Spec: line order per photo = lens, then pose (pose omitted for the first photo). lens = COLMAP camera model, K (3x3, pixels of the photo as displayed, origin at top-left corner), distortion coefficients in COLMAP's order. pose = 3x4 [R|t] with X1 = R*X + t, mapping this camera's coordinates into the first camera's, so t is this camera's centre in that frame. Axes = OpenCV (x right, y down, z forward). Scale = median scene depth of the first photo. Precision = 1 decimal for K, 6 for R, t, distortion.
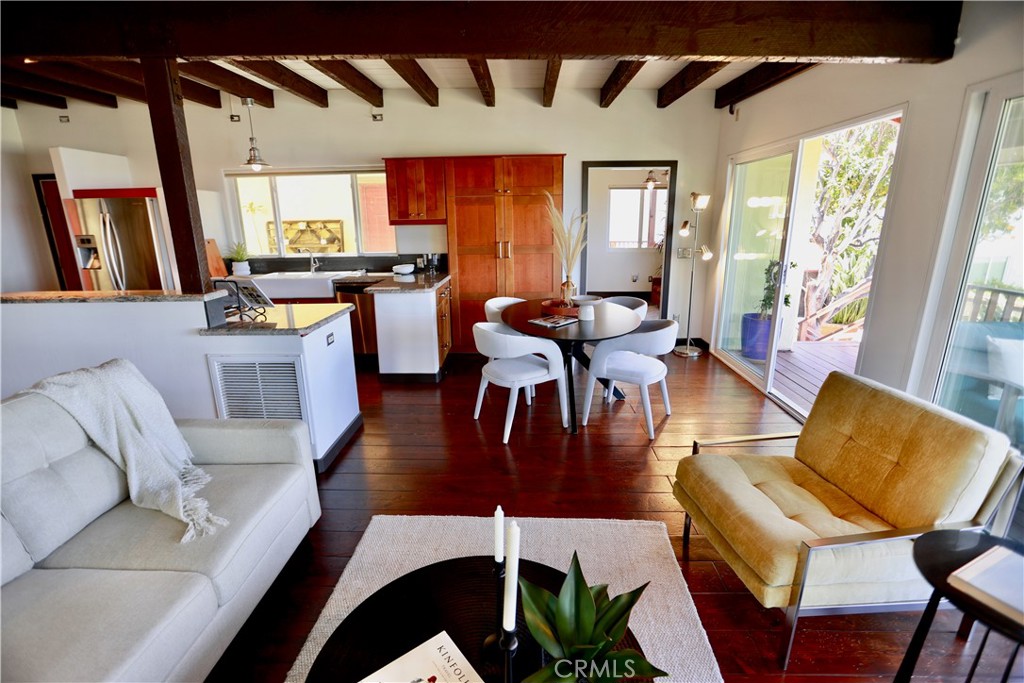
lens RADIAL K [[467.5, 0, 510.4], [0, 467.5, 342.4], [0, 0, 1]] dist [-0.050492, 0.017997]
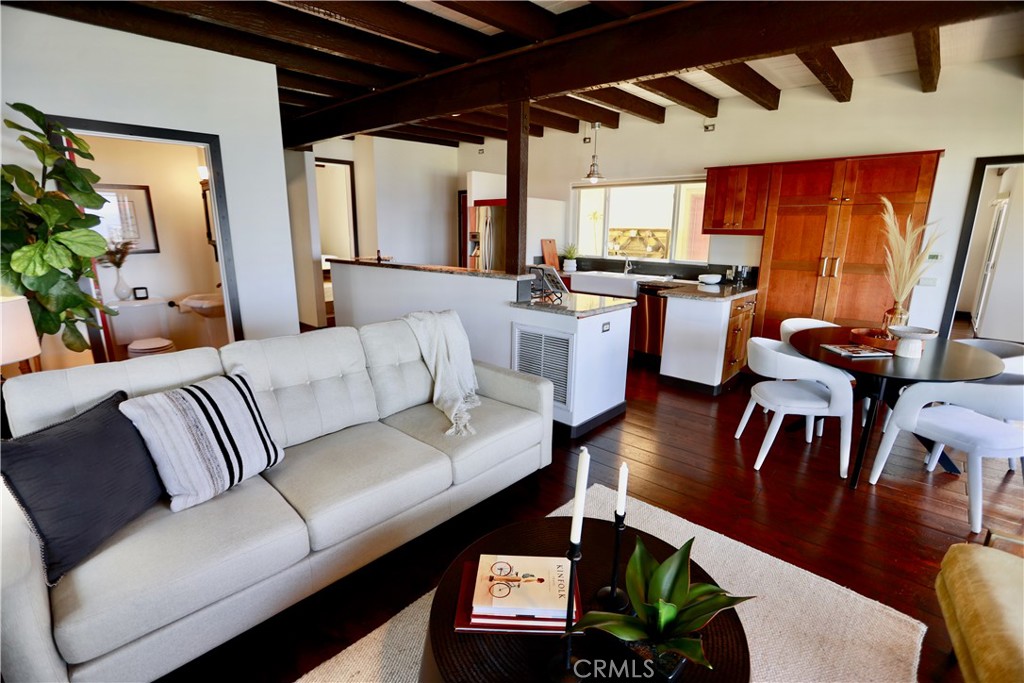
lens RADIAL K [[467.5, 0, 510.4], [0, 467.5, 342.4], [0, 0, 1]] dist [-0.050492, 0.017997]
pose [[0.758653, 0.170778, -0.628713, 0.097736], [-0.188538, 0.981289, 0.039045, 0.017817], [0.623618, 0.088914, 0.776656, -0.015175]]
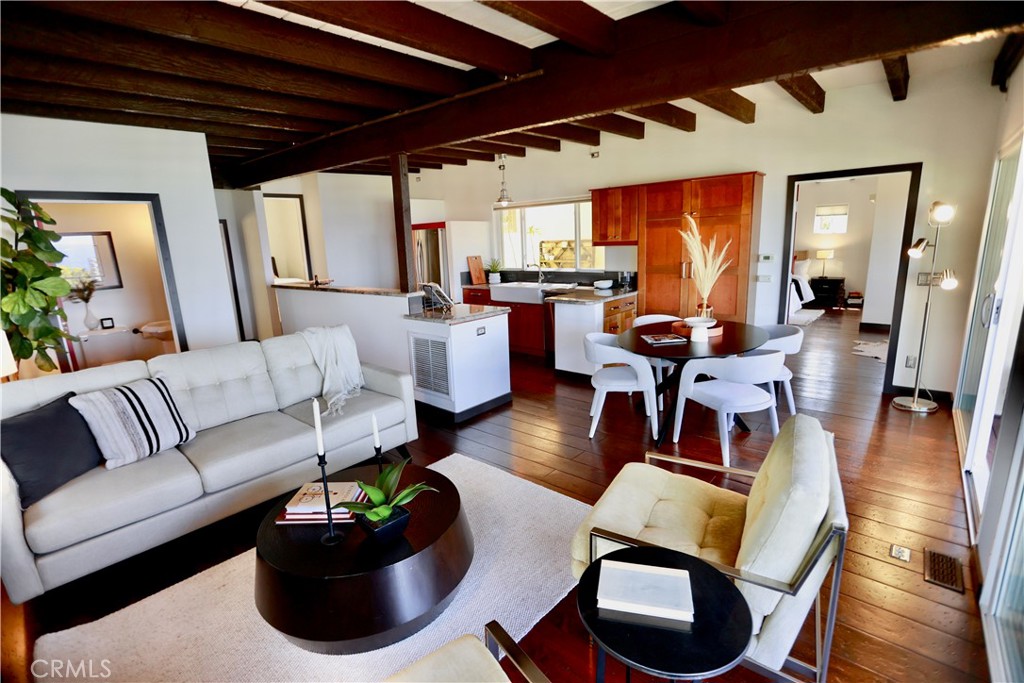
lens RADIAL K [[467.5, 0, 510.4], [0, 467.5, 342.4], [0, 0, 1]] dist [-0.050492, 0.017997]
pose [[0.775068, 0.117651, -0.620829, 0.345194], [-0.135835, 0.990565, 0.018137, -0.006758], [0.617105, 0.070273, 0.783736, -0.025775]]
